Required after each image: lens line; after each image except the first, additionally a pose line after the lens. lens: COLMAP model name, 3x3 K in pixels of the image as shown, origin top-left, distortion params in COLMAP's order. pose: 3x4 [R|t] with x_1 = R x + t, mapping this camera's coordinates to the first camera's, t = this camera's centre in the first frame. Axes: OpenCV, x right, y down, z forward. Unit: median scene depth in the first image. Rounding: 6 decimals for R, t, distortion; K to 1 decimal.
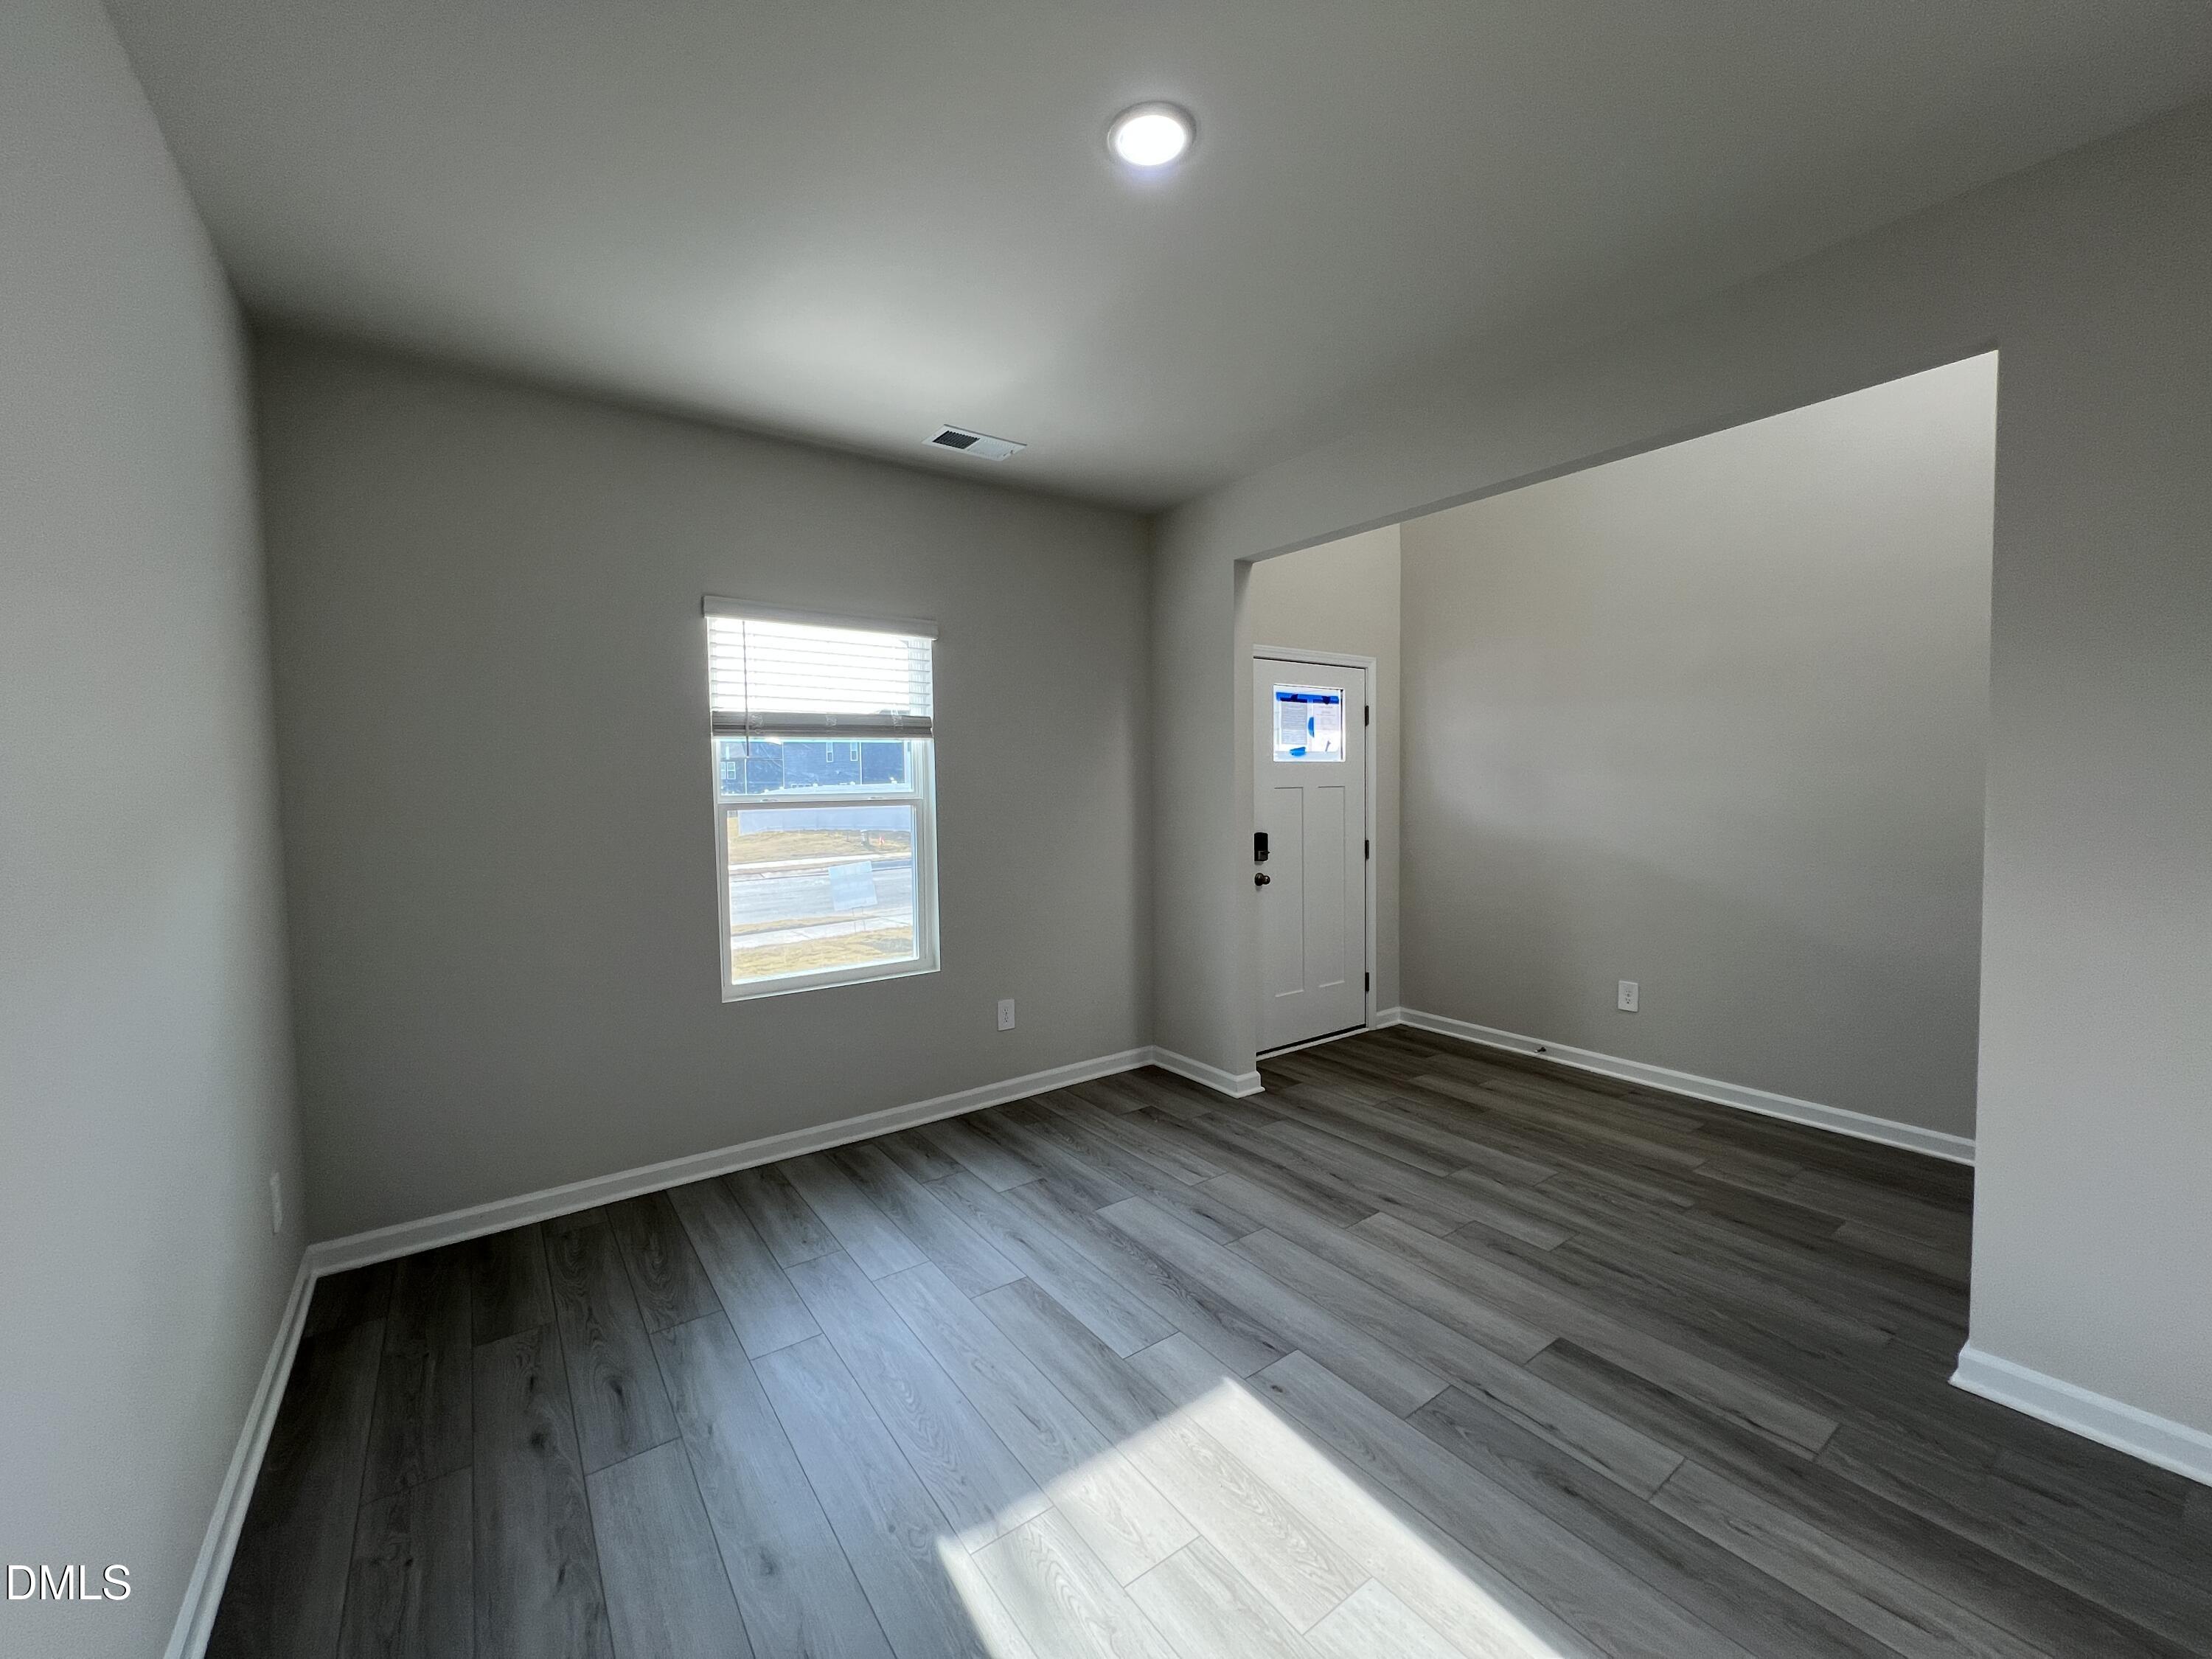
lens RADIAL K [[879.9, 0, 1107.9], [0, 879.9, 830.8], [0, 0, 1]] dist [-0.001804, 0.000146]
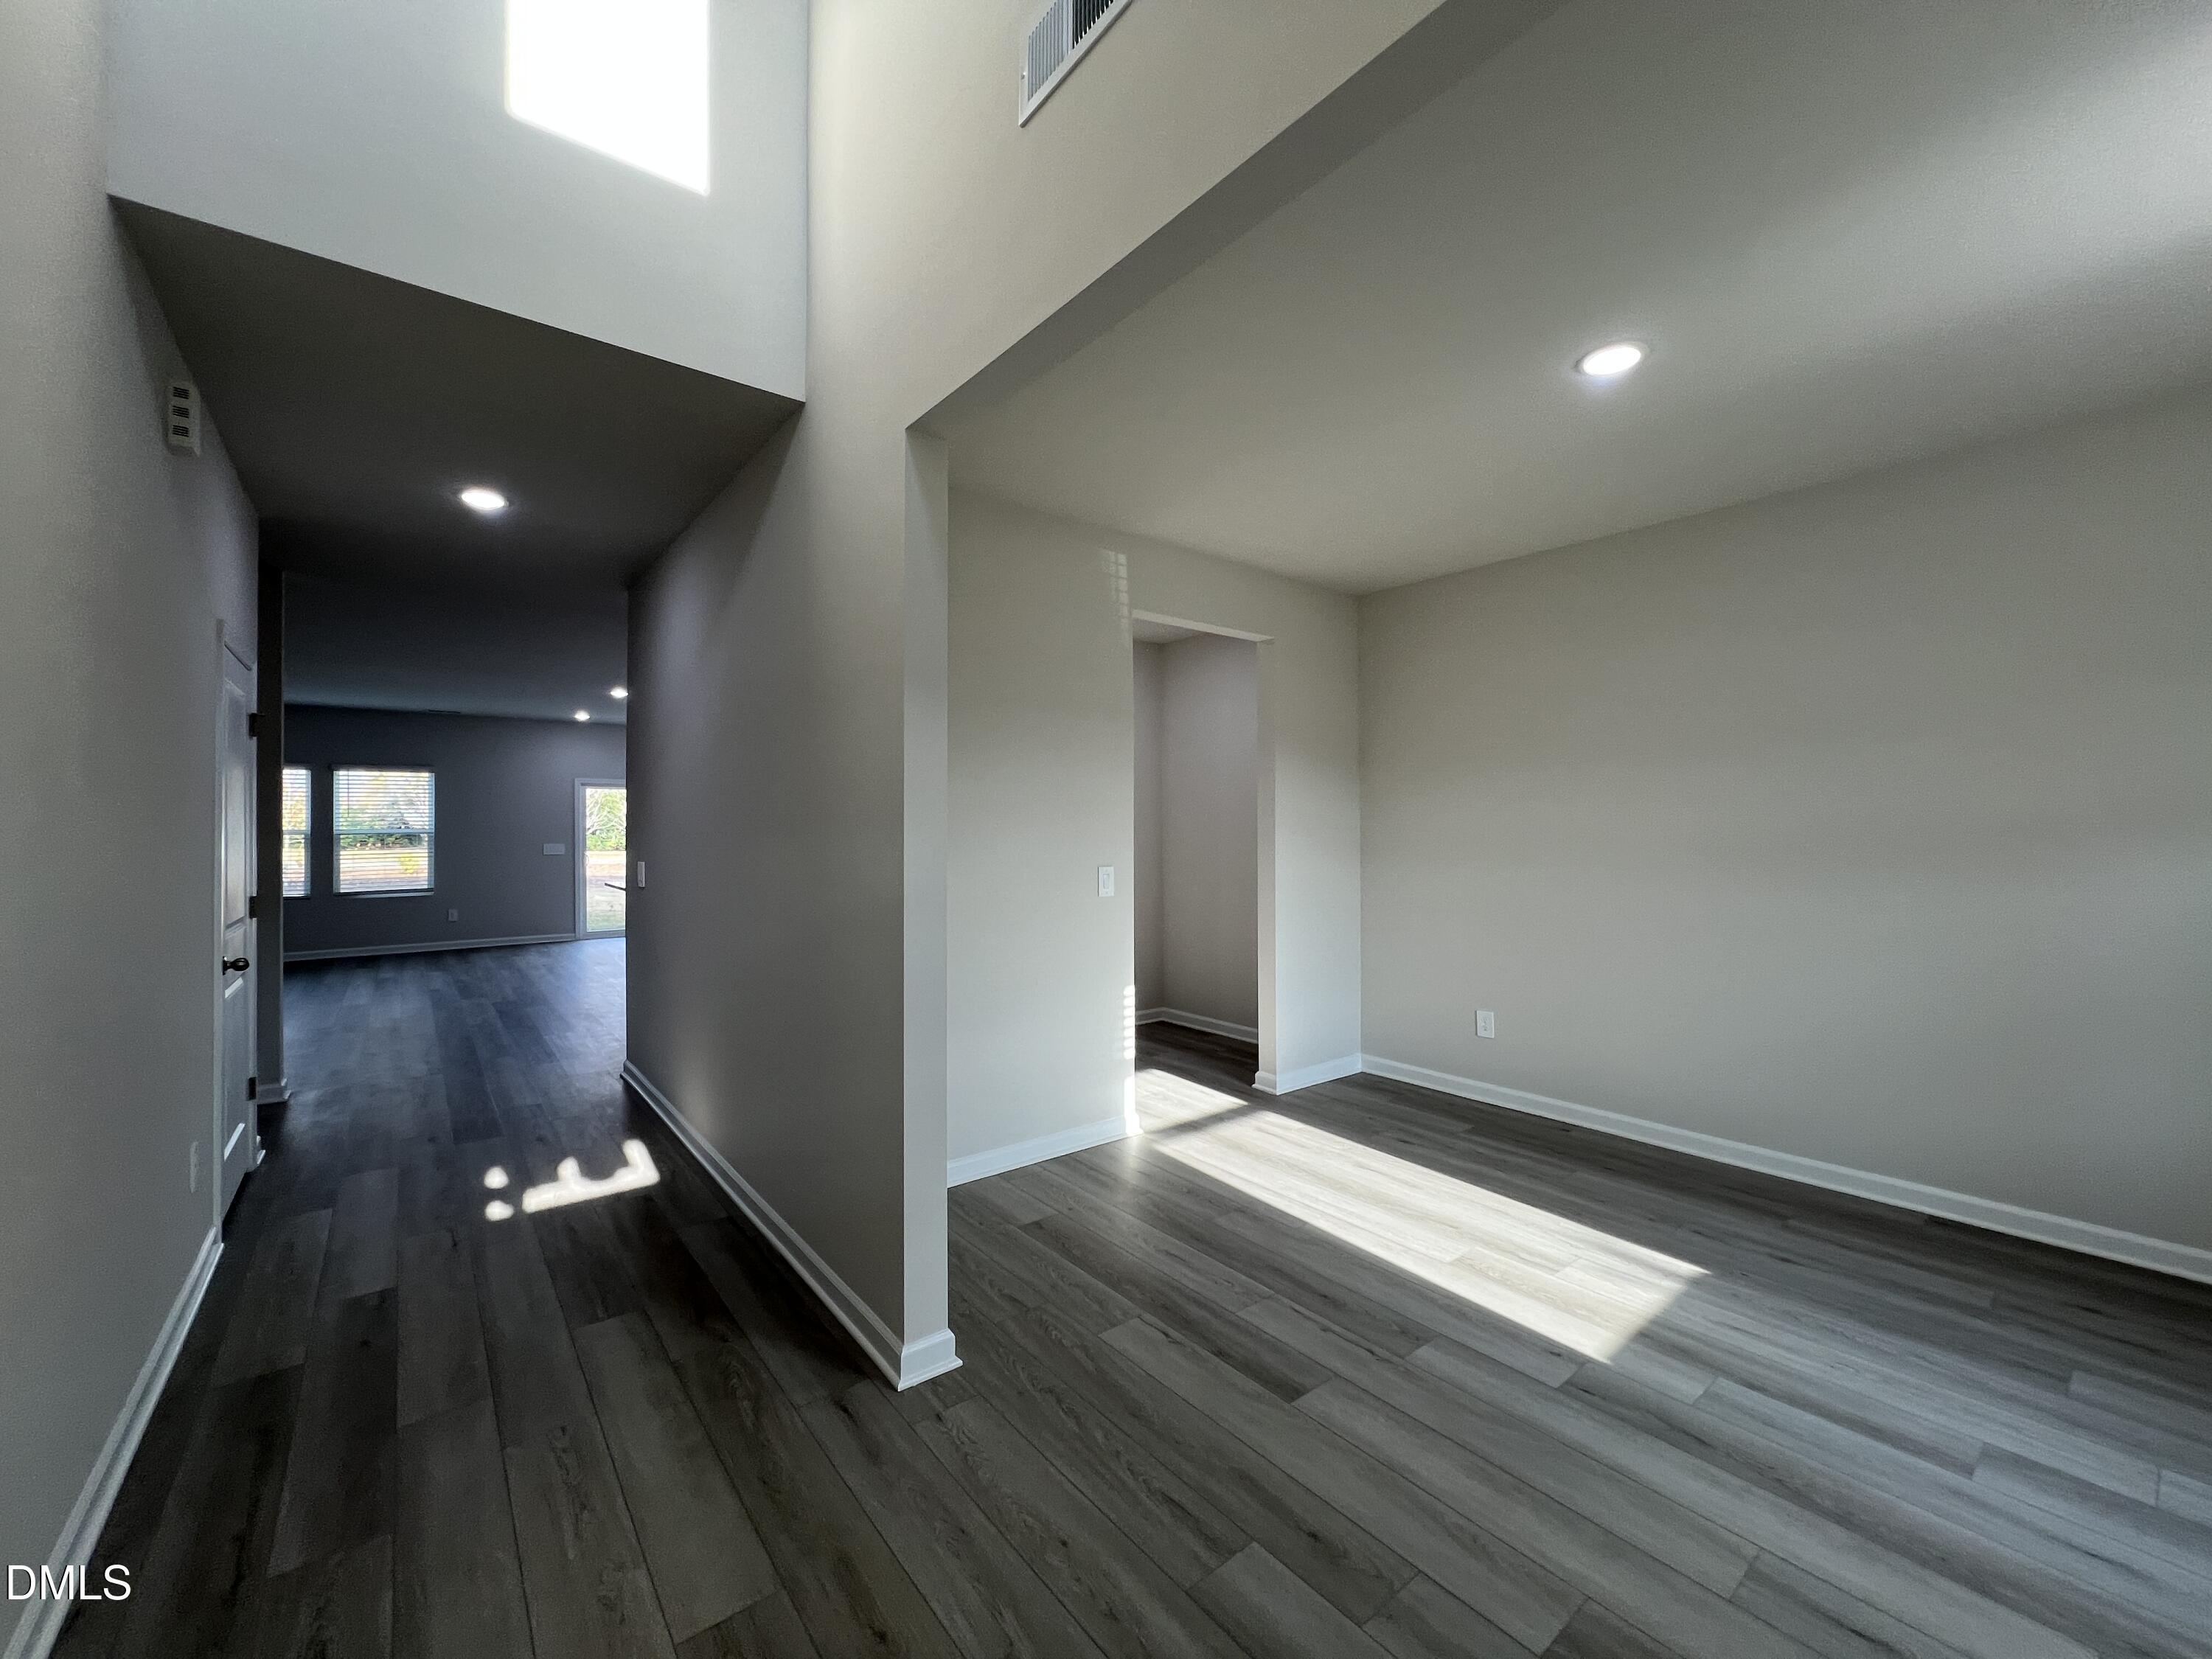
lens RADIAL K [[879.9, 0, 1114.5], [0, 879.9, 820.8], [0, 0, 1]] dist [-0.001804, 0.000146]
pose [[-0.998545, 0.016456, -0.051352, 0.802029], [0.014206, 0.998936, 0.043870, -0.101203], [0.052020, 0.043077, -0.997717, 2.065145]]
